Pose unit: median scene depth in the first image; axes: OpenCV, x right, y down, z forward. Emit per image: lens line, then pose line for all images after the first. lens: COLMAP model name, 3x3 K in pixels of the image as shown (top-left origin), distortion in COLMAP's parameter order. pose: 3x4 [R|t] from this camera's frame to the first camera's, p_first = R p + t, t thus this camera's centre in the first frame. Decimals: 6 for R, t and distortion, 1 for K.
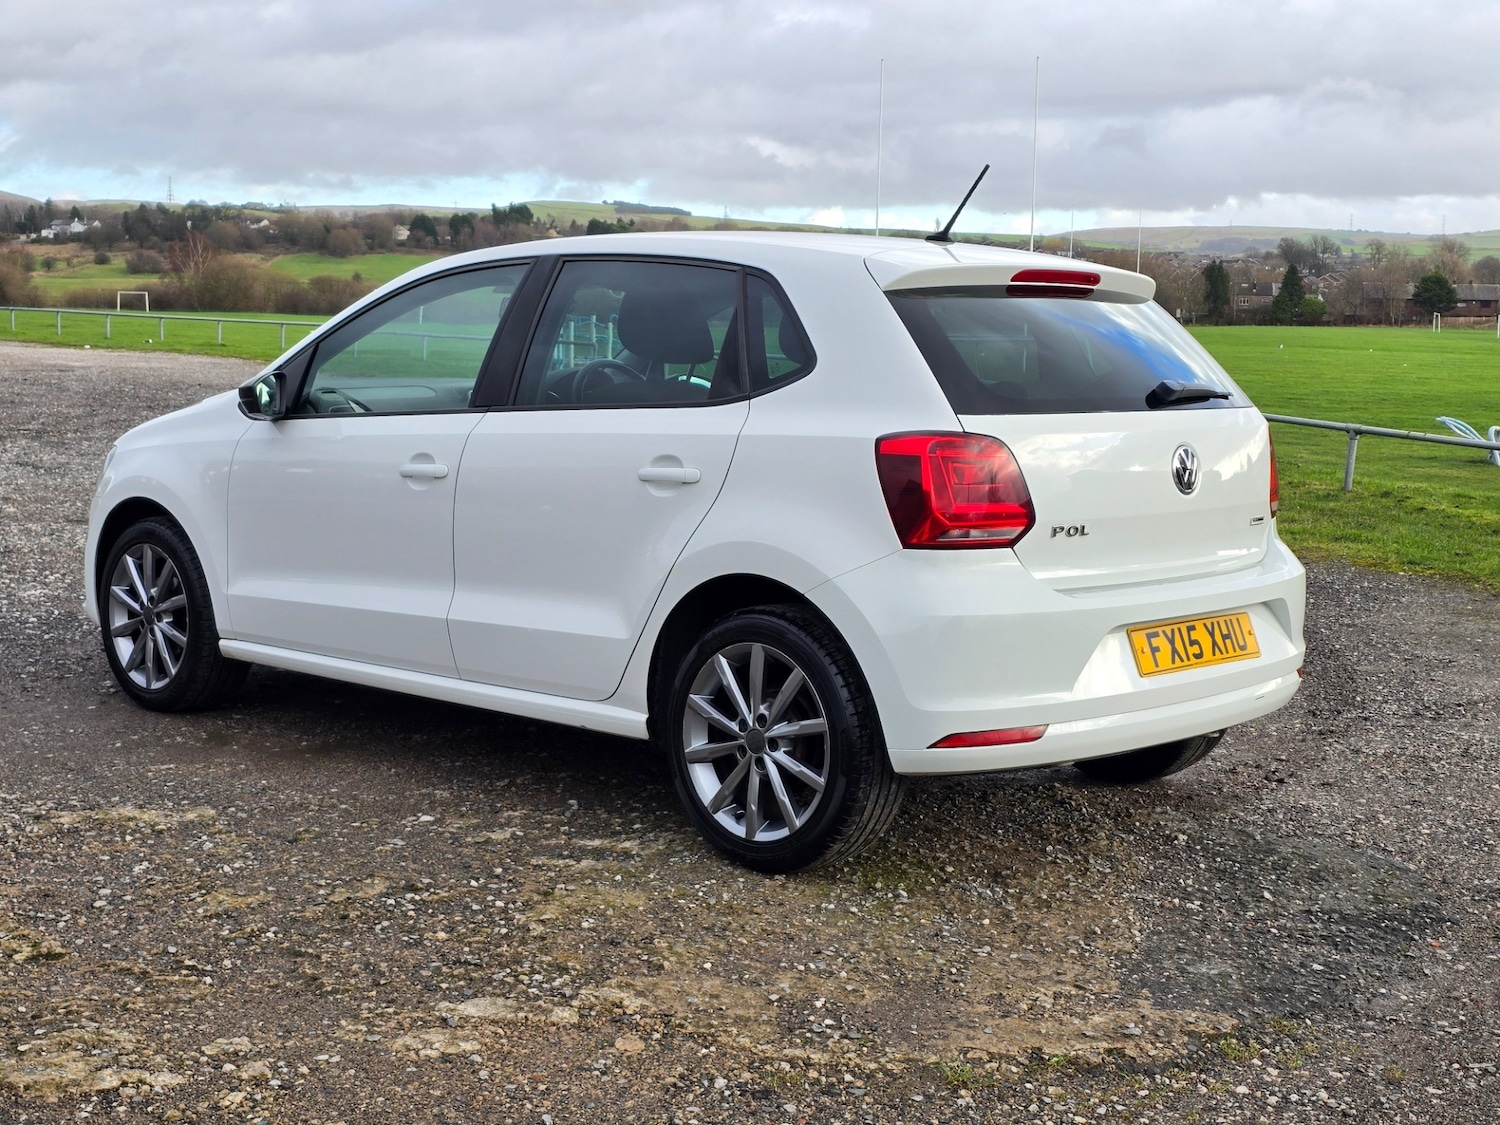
lens RADIAL K [[1871.8, 0, 740.8], [0, 1871.8, 560.5], [0, 0, 1]] dist [0.193433, -0.597653]
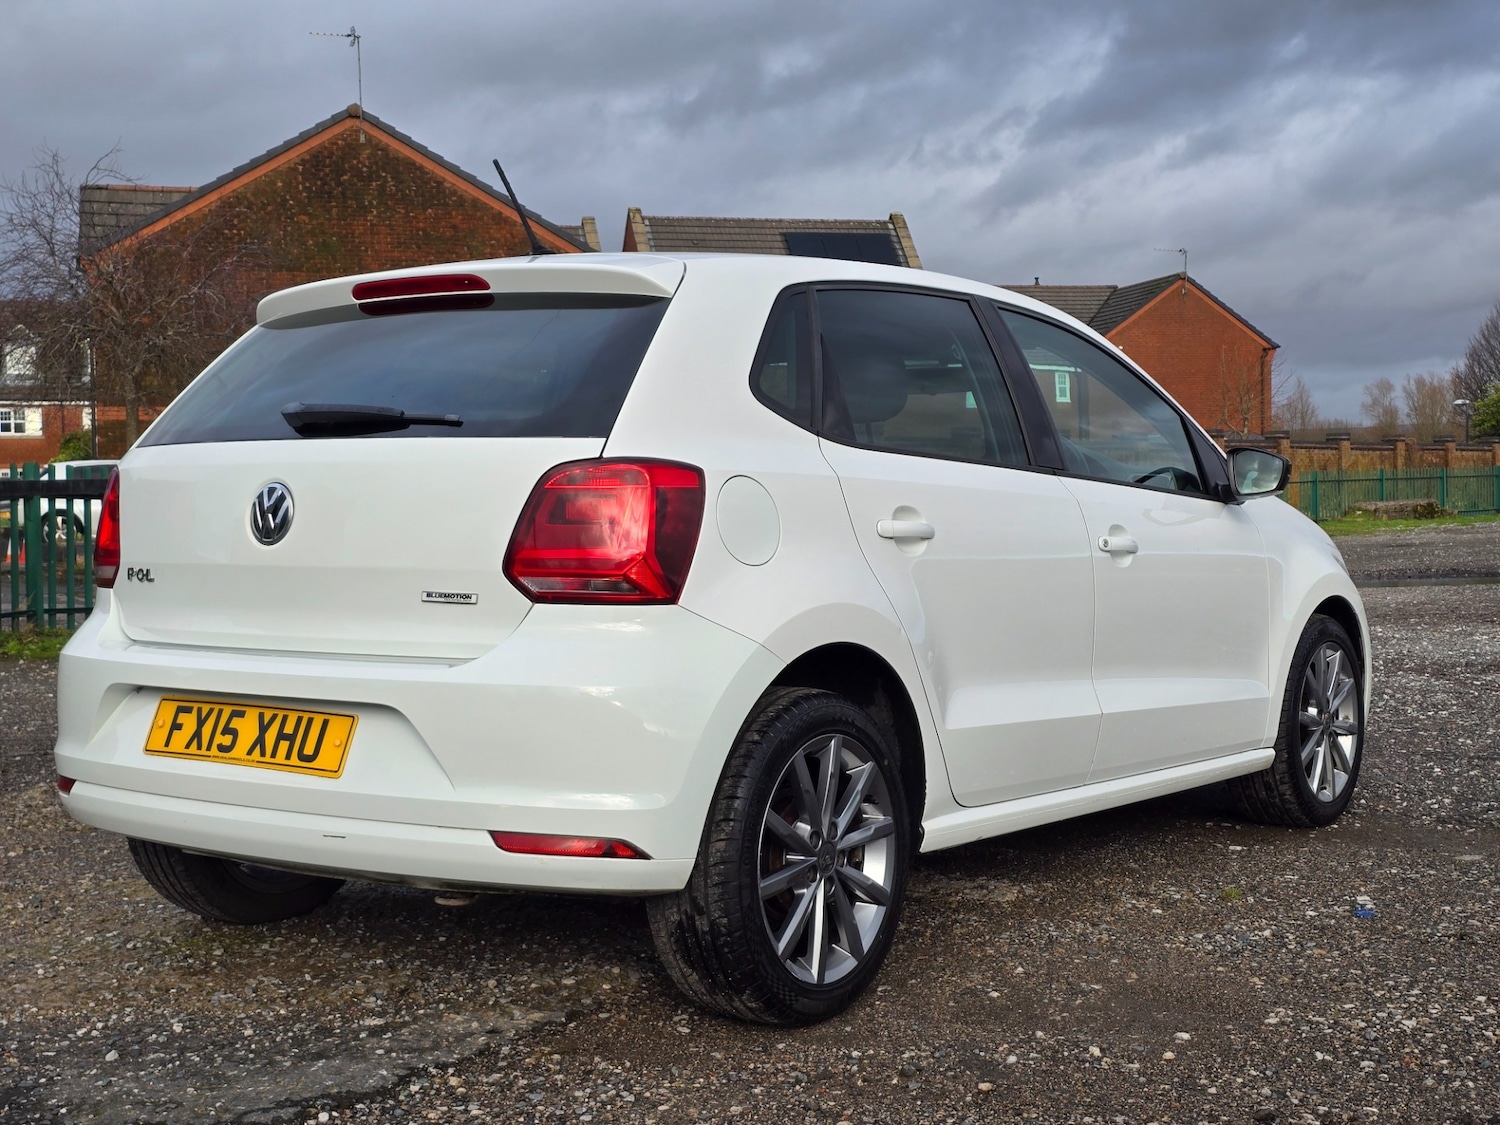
lens RADIAL K [[1889.5, 0, 760.4], [0, 1889.5, 571.9], [0, 0, 1]] dist [0.134754, -0.290462]
pose [[0.141387, 0.012659, -0.989873, 1.080231], [-0.109287, 0.994006, -0.002898, -0.045126], [0.983904, 0.108590, 0.141923, 1.126622]]
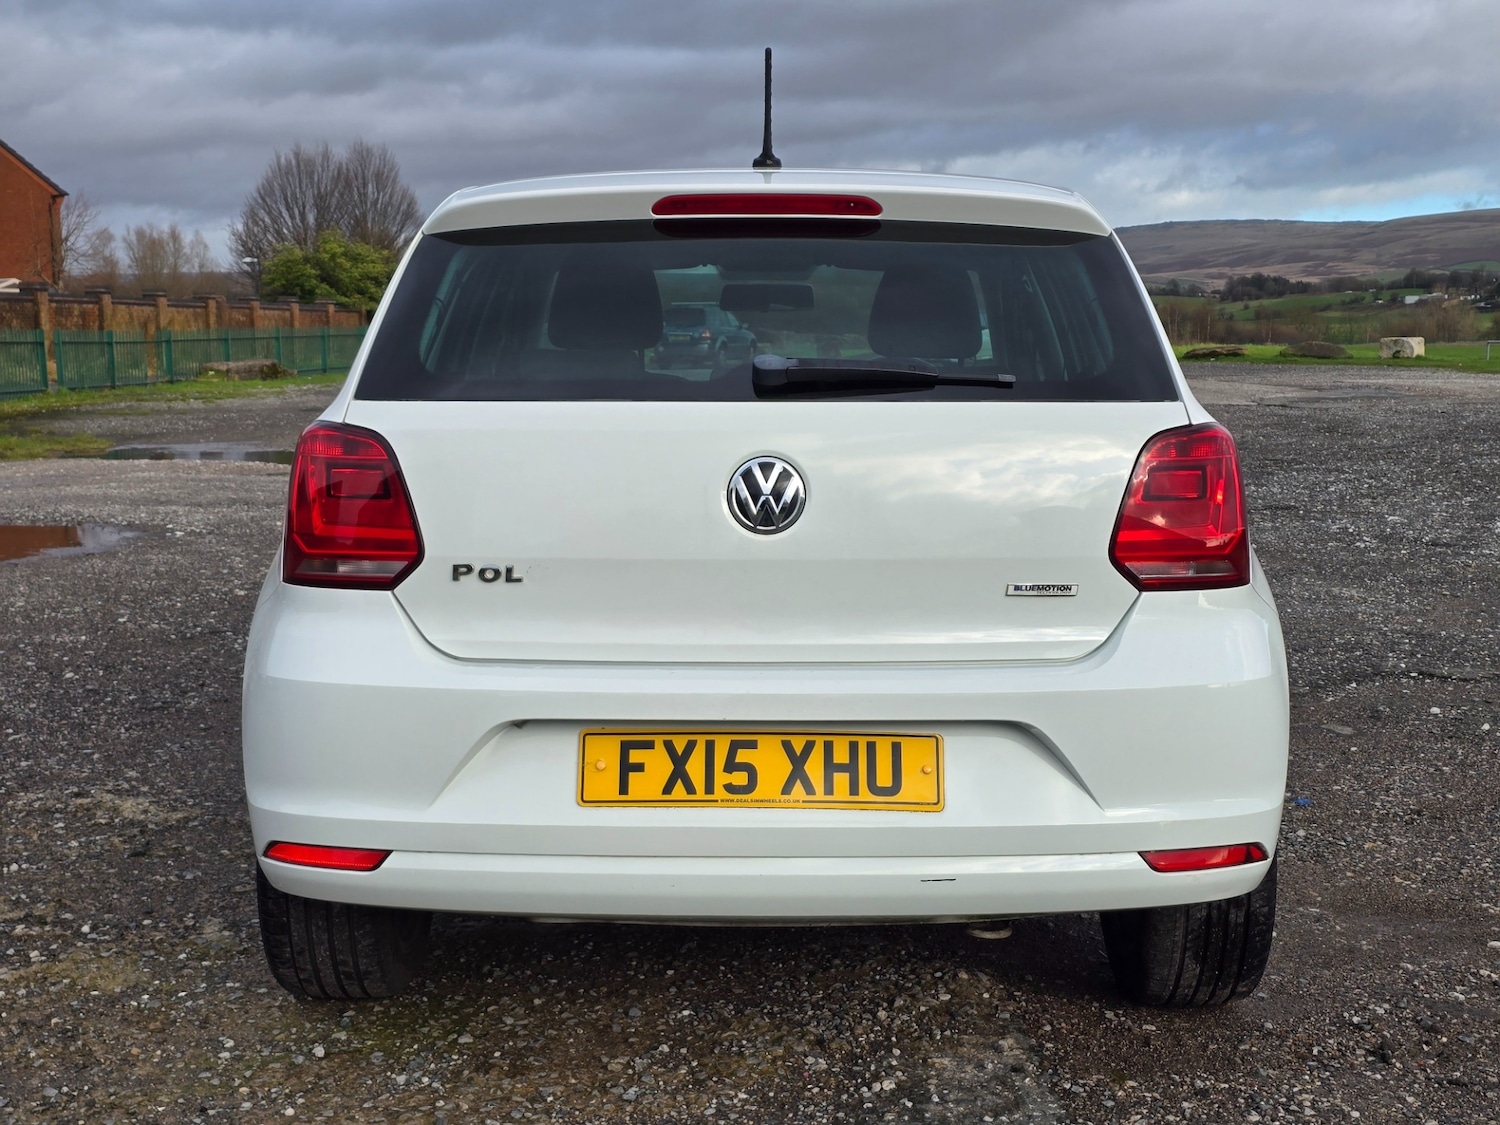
lens RADIAL K [[1894.8, 0, 748.0], [0, 1894.8, 580.6], [0, 0, 1]] dist [0.120349, -0.230425]
pose [[0.680428, 0.062456, -0.730148, 0.720453], [-0.069913, 0.997349, 0.020159, -0.032781], [0.729472, 0.037330, 0.682991, 0.581781]]
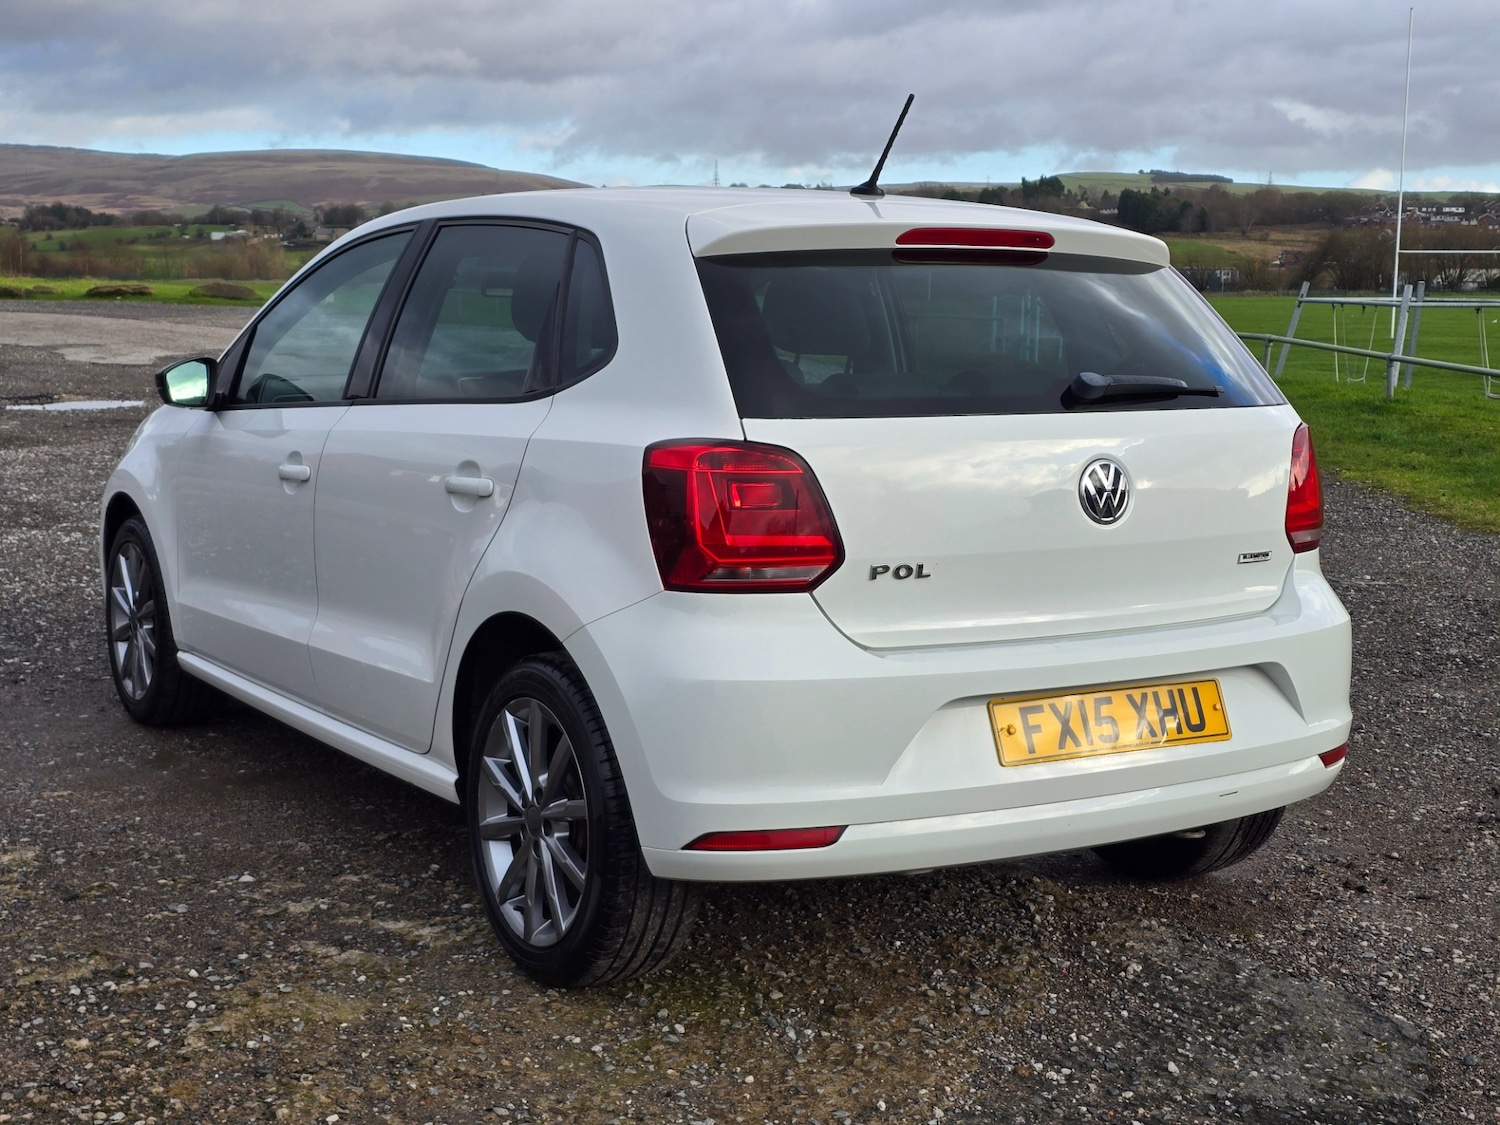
lens RADIAL K [[1889.5, 0, 760.4], [0, 1889.5, 571.9], [0, 0, 1]] dist [0.134754, -0.290462]
pose [[0.968819, 0.027249, -0.246268, 0.299663], [-0.022988, 0.999532, 0.020158, -0.028879], [0.246702, -0.013868, 0.968992, 0.237709]]
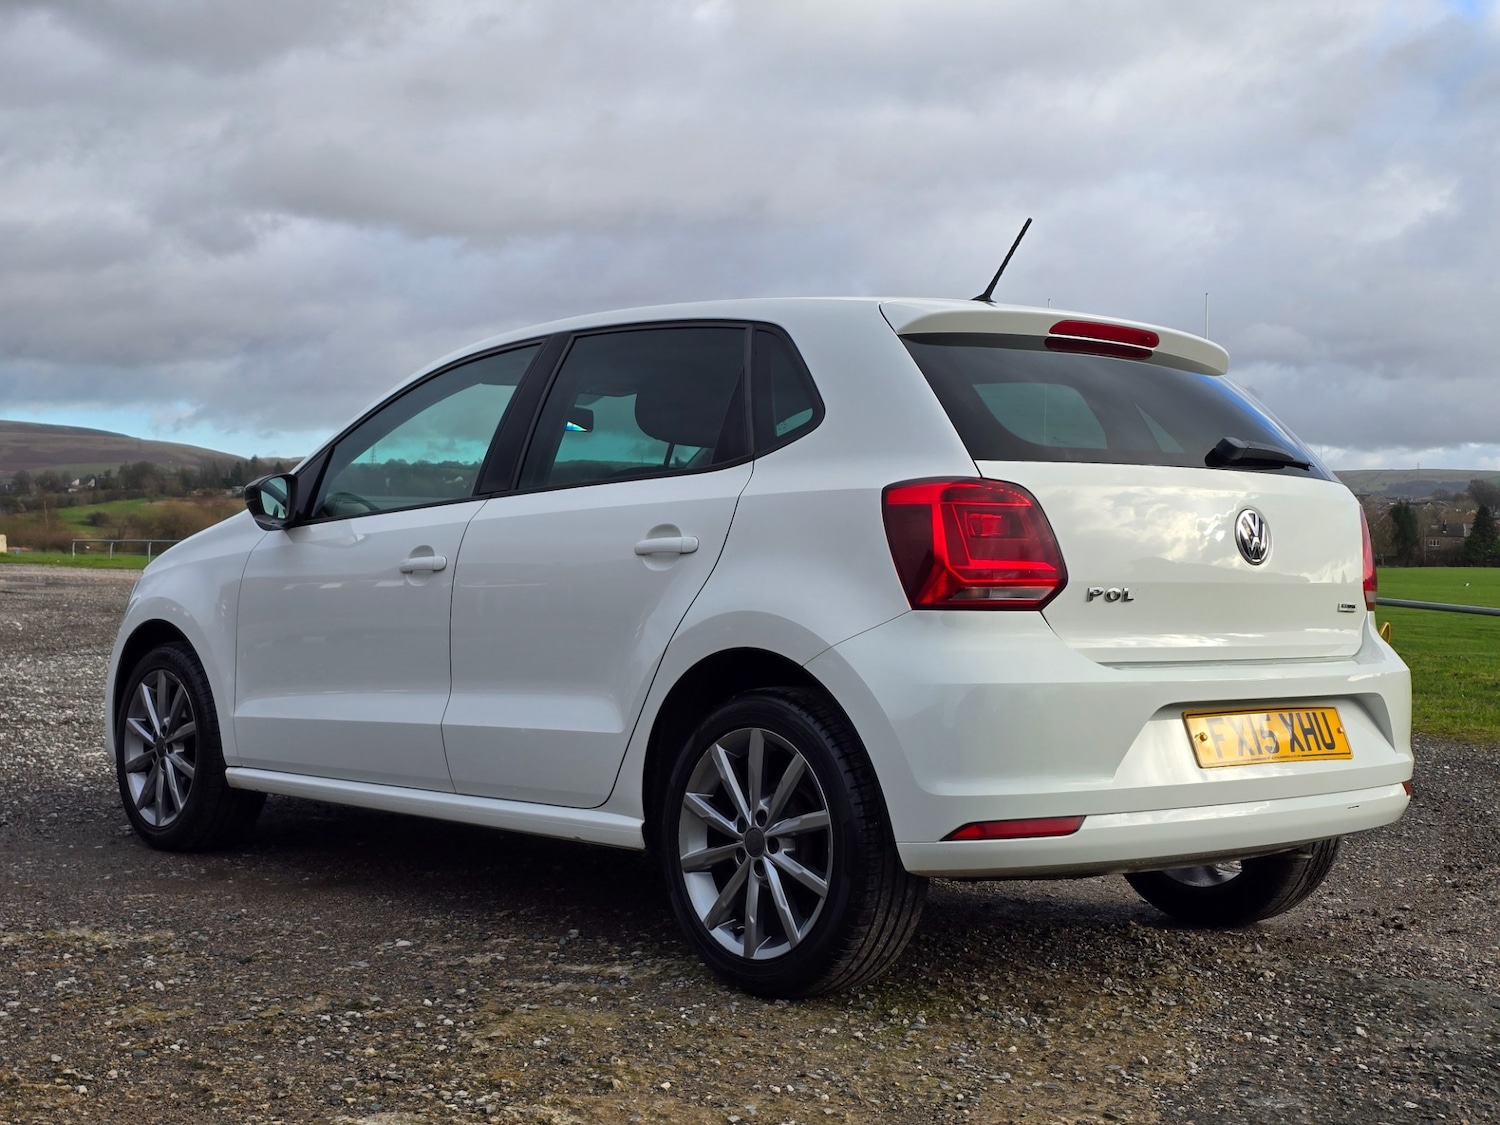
lens RADIAL K [[1889.5, 0, 760.4], [0, 1889.5, 571.9], [0, 0, 1]] dist [0.134754, -0.290462]
pose [[0.996798, -0.005535, -0.079764, 0.081263], [-0.004013, 0.992881, -0.119042, 0.076386], [0.079855, 0.118981, 0.989680, 0.115187]]
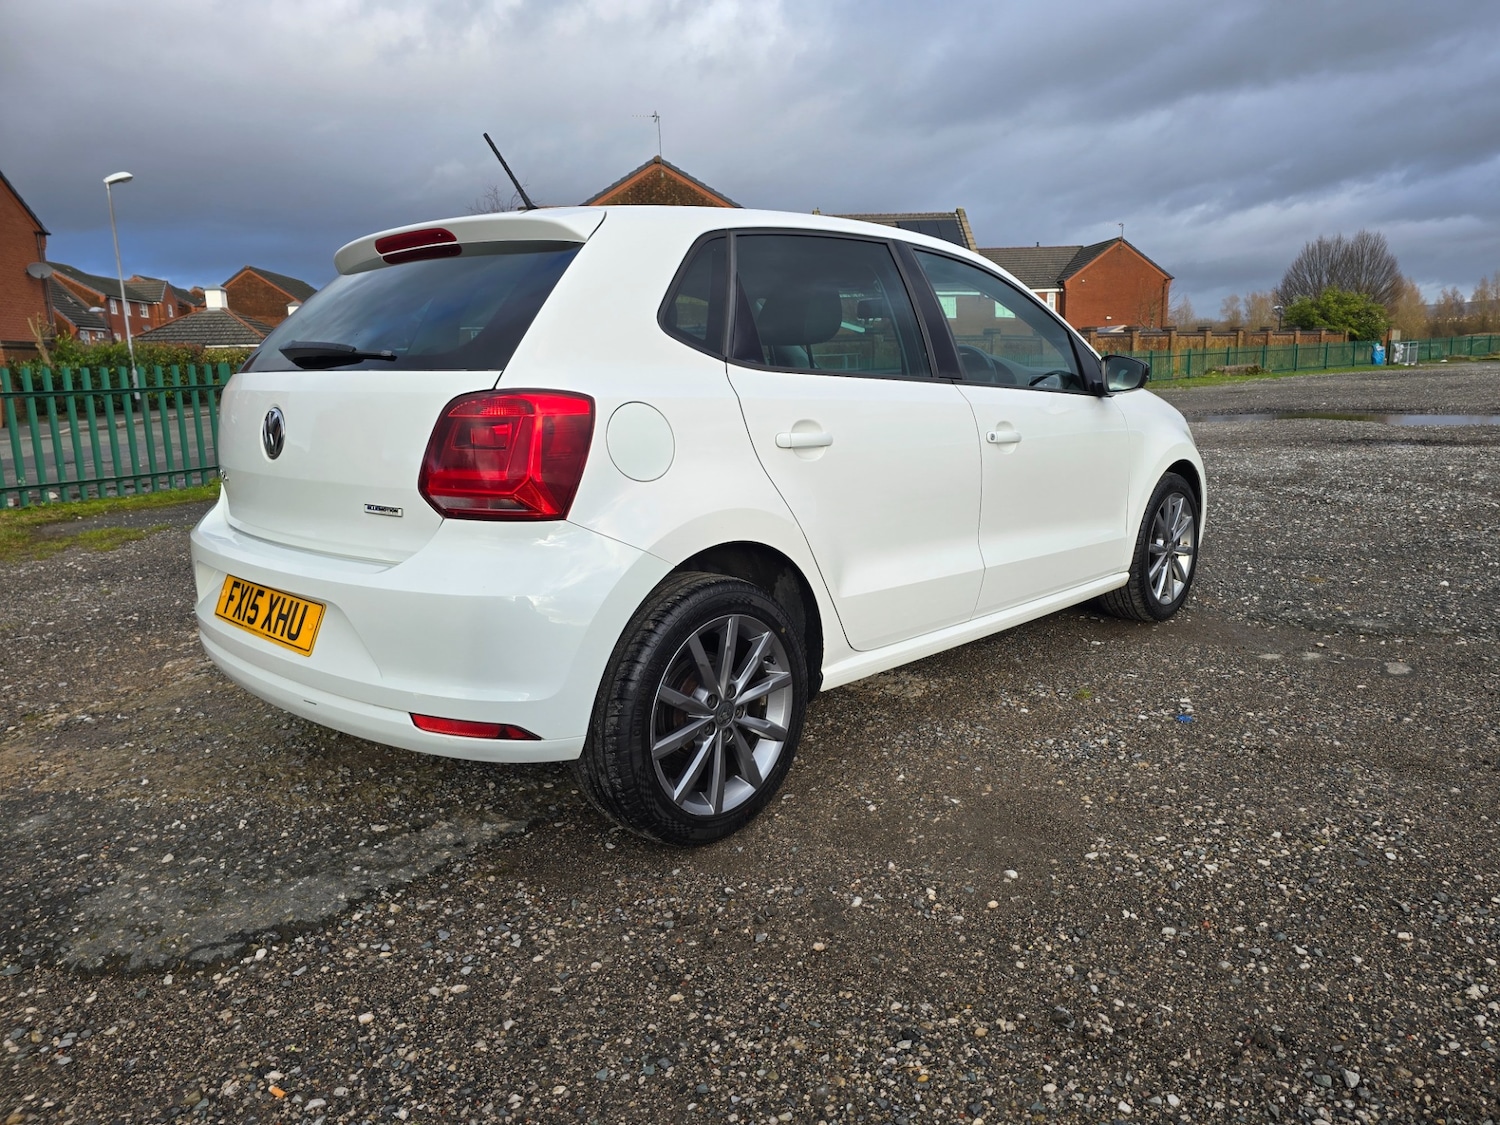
lens RADIAL K [[969.6, 0, 769.1], [0, 969.6, 557.1], [0, 0, 1]] dist [0.077428, -0.081952]
pose [[0.026441, 0.162500, -0.986354, 0.772488], [-0.099912, 0.982188, 0.159135, -0.093958], [0.994645, 0.094341, 0.042205, 1.277824]]
